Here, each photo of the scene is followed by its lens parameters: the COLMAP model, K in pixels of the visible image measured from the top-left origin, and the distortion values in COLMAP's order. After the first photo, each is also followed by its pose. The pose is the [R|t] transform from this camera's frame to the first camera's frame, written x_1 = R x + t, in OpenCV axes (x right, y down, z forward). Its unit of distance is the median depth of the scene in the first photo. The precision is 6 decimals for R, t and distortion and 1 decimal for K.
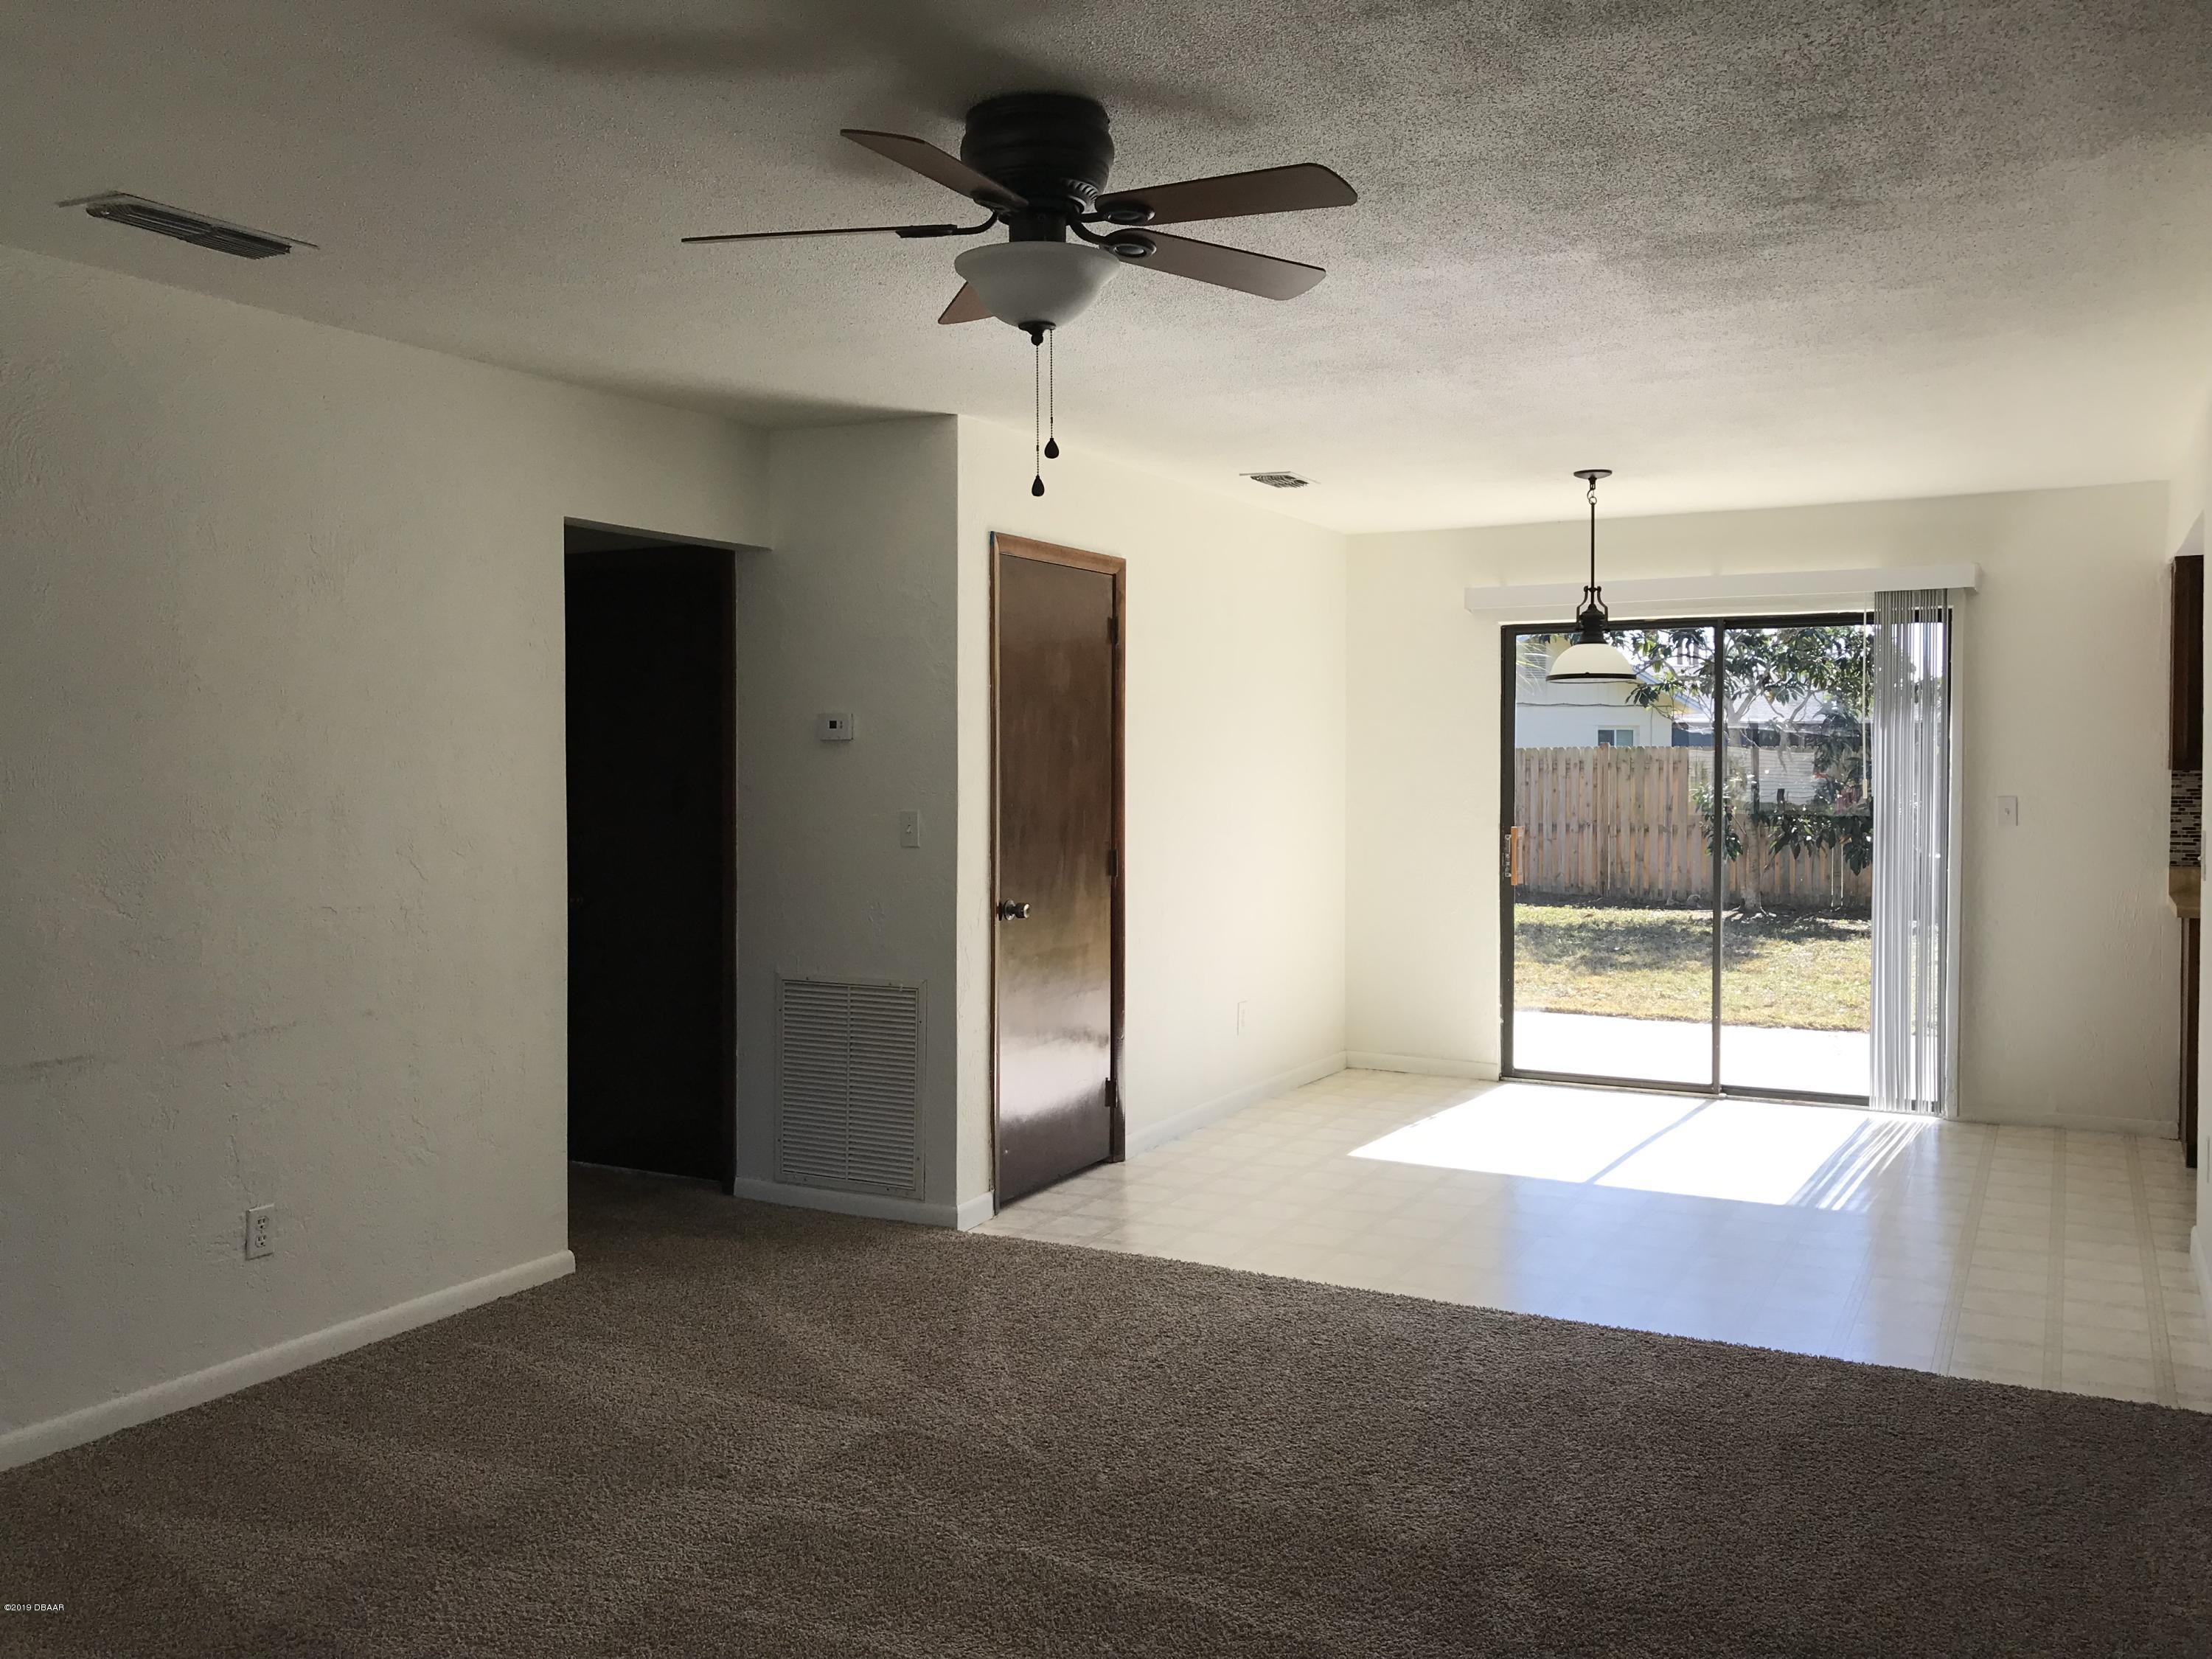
lens RADIAL K [[1968.2, 0, 1086.2], [0, 1968.2, 824.9], [0, 0, 1]] dist [0.046058, 0.005805]
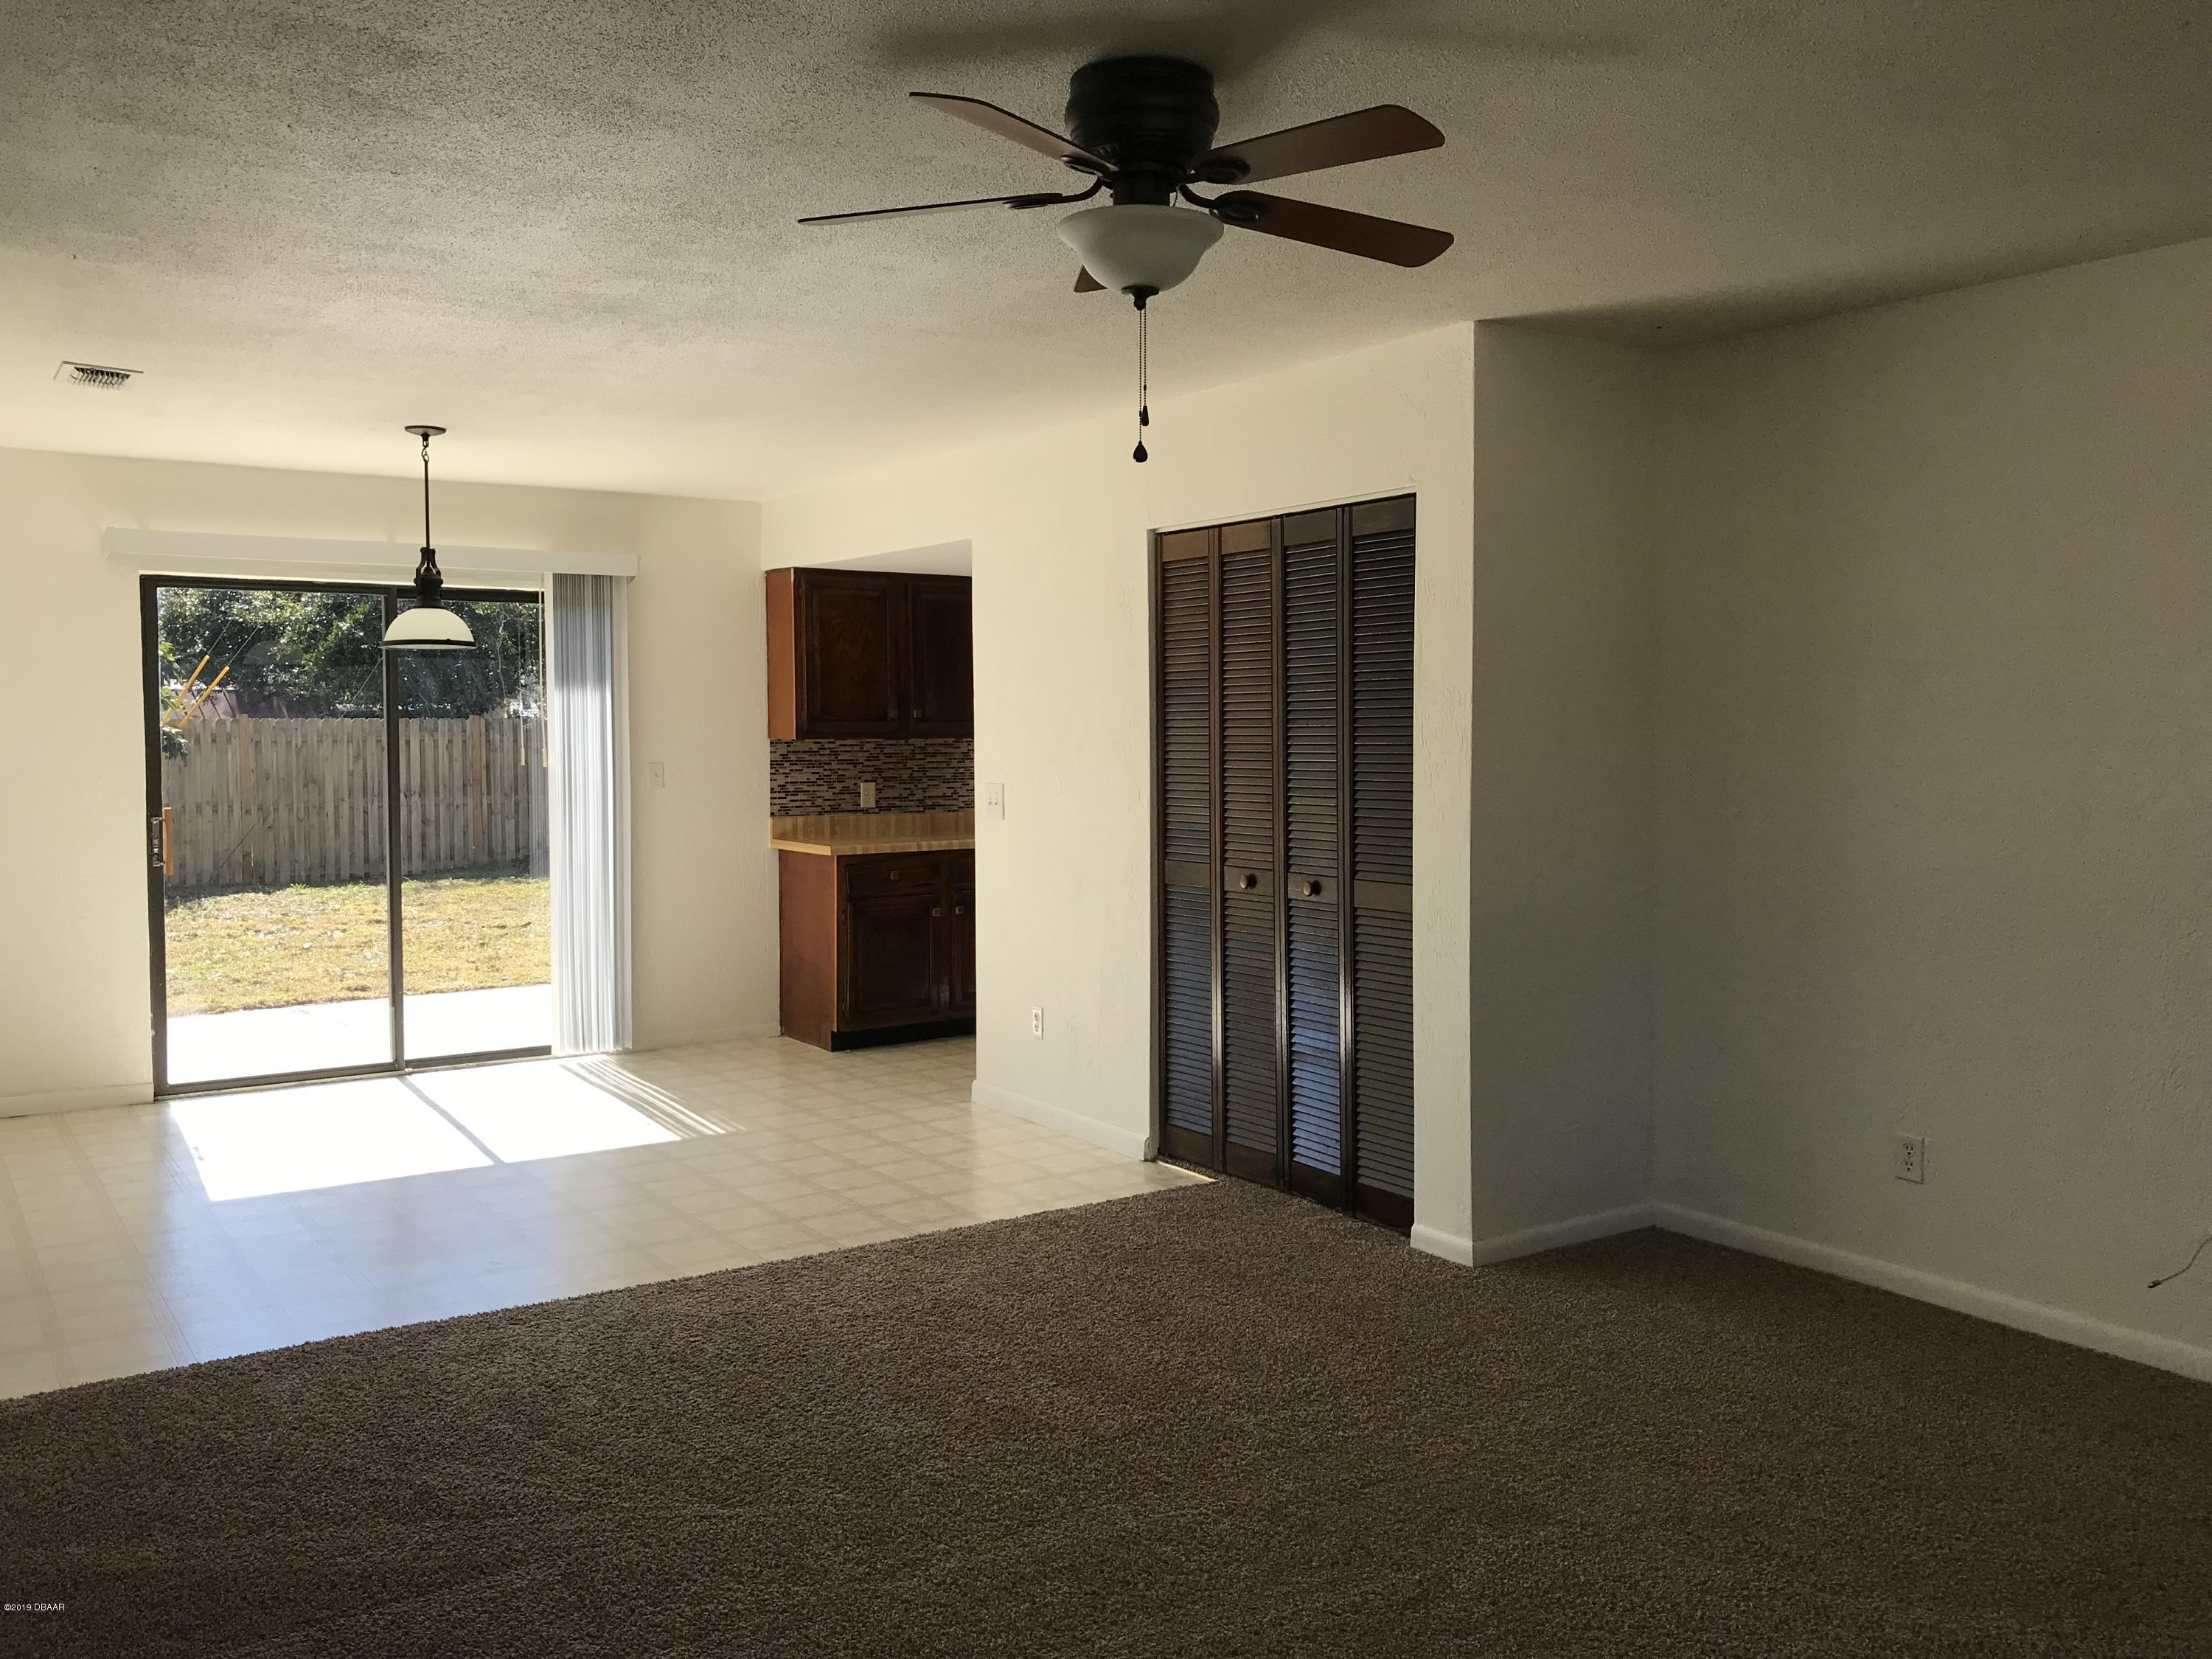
lens RADIAL K [[1968.2, 0, 1086.2], [0, 1968.2, 824.9], [0, 0, 1]] dist [0.046058, 0.005805]
pose [[0.415371, -0.044708, 0.908553, -0.486421], [0.033173, 0.998872, 0.033986, -0.009209], [-0.909047, 0.016023, 0.416386, 0.313265]]
